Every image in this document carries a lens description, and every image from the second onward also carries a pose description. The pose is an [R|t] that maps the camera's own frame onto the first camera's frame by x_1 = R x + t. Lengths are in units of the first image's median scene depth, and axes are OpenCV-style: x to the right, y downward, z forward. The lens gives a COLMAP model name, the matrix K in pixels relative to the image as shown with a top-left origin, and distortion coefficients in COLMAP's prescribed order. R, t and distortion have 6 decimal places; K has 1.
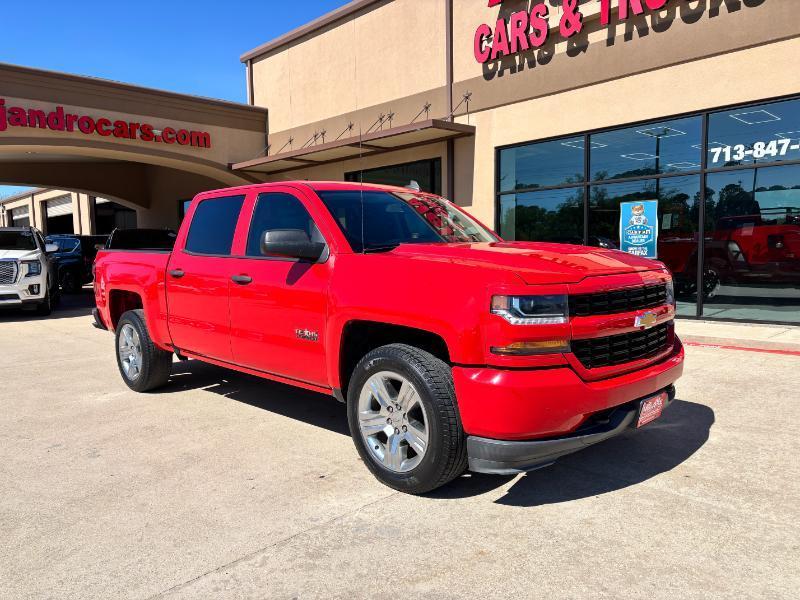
lens RADIAL K [[606.8, 0, 395.4], [0, 606.8, 309.9], [0, 0, 1]] dist [0.050805, -0.051818]
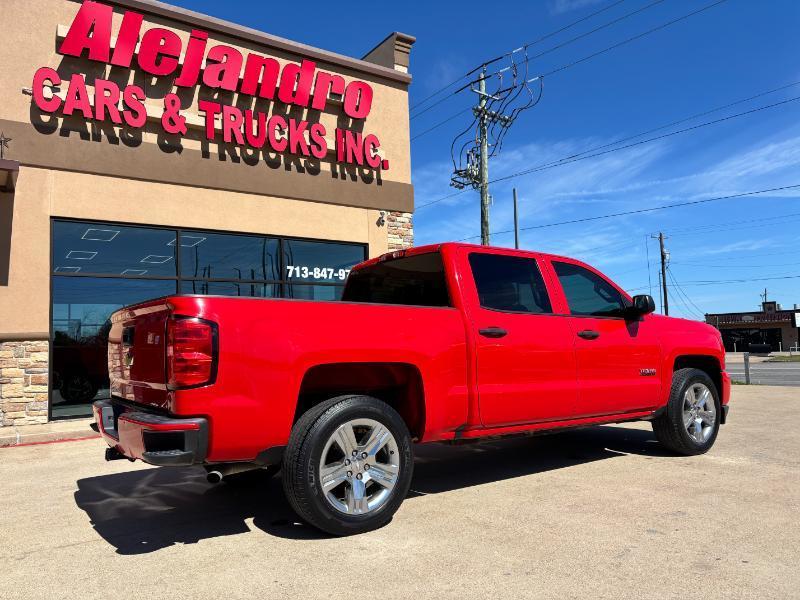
lens RADIAL K [[606.8, 0, 418.7], [0, 606.8, 309.7], [0, 0, 1]] dist [0.050805, -0.051818]
pose [[0.120028, 0.076436, 0.989824, -0.690640], [0.129187, 0.987352, -0.091910, -0.016428], [-0.984329, 0.138904, 0.108635, 0.570919]]
